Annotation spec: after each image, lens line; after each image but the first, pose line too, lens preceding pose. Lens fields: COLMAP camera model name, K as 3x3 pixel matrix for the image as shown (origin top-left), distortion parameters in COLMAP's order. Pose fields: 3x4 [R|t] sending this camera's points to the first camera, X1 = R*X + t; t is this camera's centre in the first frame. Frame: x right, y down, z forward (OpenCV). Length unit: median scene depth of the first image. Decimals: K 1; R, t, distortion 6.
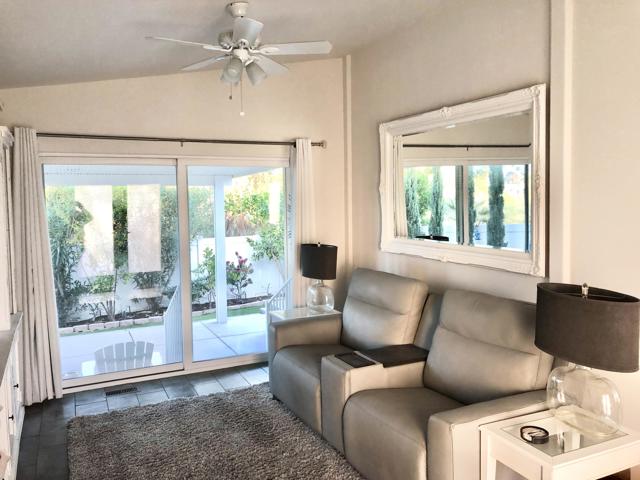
lens RADIAL K [[521.4, 0, 311.6], [0, 521.4, 229.0], [0, 0, 1]] dist [0.049178, -0.053695]
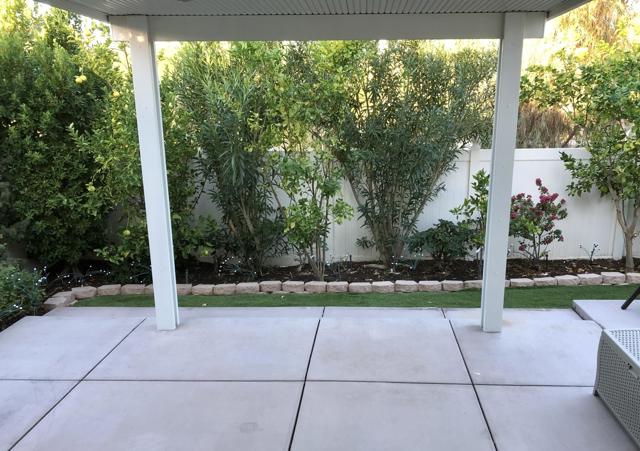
lens RADIAL K [[587.2, 0, 339.6], [0, 587.2, 258.1], [0, 0, 1]] dist [0.033680, 0.000000]
pose [[0.890701, 0.135928, -0.433792, -0.112641], [-0.036538, 0.972568, 0.229731, -0.020546], [0.453119, -0.188772, 0.871234, 0.792247]]
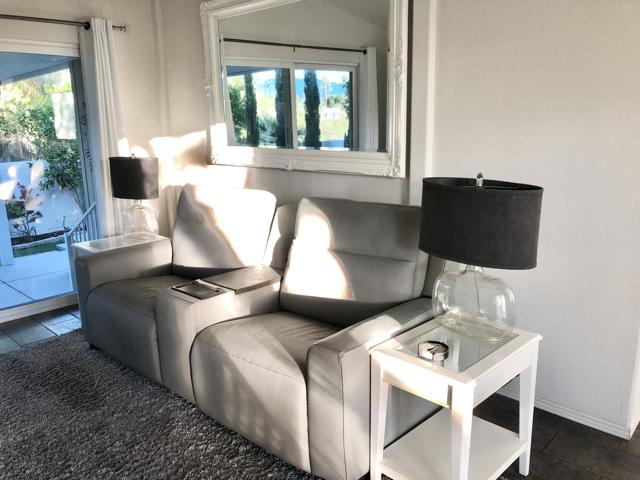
lens RADIAL K [[521.4, 0, 307.9], [0, 521.4, 244.0], [0, 0, 1]] dist [0.049178, -0.053695]
pose [[0.935429, -0.079646, 0.344426, -0.017153], [0.021411, 0.985266, 0.169683, 0.024094], [-0.352866, -0.151352, 0.923352, 0.106917]]
